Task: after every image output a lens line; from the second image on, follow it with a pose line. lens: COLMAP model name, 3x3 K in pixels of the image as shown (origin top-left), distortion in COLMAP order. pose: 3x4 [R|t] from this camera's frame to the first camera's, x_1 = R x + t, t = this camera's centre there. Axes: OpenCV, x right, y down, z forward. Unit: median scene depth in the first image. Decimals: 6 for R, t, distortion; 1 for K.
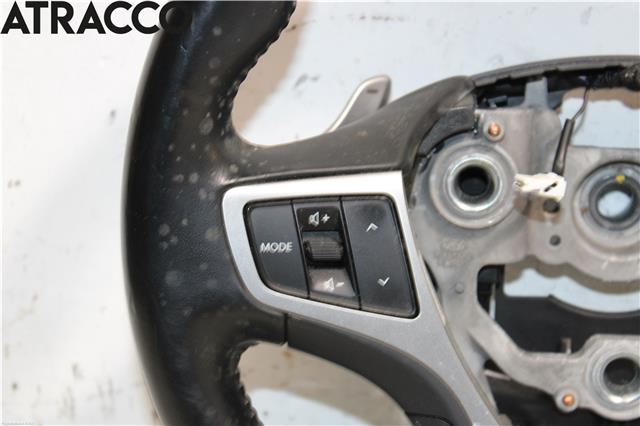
lens RADIAL K [[1555.1, 0, 320.0], [0, 1555.1, 213.0], [0, 0, 1]] dist [0.054237, 0.554464]
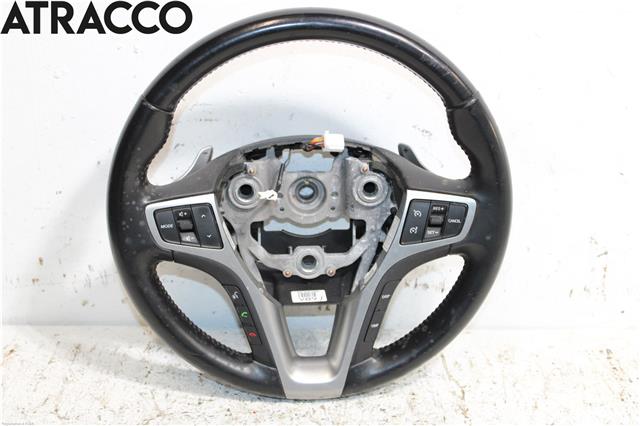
lens RADIAL K [[1023.8, 0, 320.0], [0, 1023.8, 213.0], [0, 0, 1]] dist [0.007310, 0.028289]
pose [[0.995106, -0.053202, 0.083265, 0.077877], [0.043741, 0.992792, 0.111584, -0.164242], [-0.088601, -0.107396, 0.990261, -0.663996]]
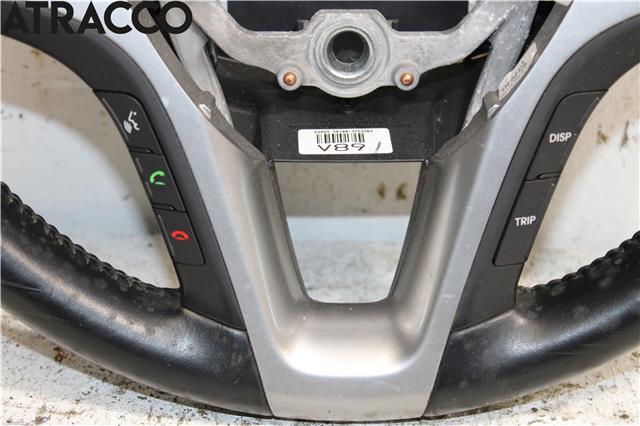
lens RADIAL K [[1338.5, 0, 320.0], [0, 1338.5, 213.0], [0, 0, 1]] dist [0.026516, 0.017527]
pose [[0.999493, -0.031397, 0.005292, 0.172082], [0.030201, 0.987498, 0.154714, 0.075995], [-0.010083, -0.154476, 0.987945, 0.184217]]
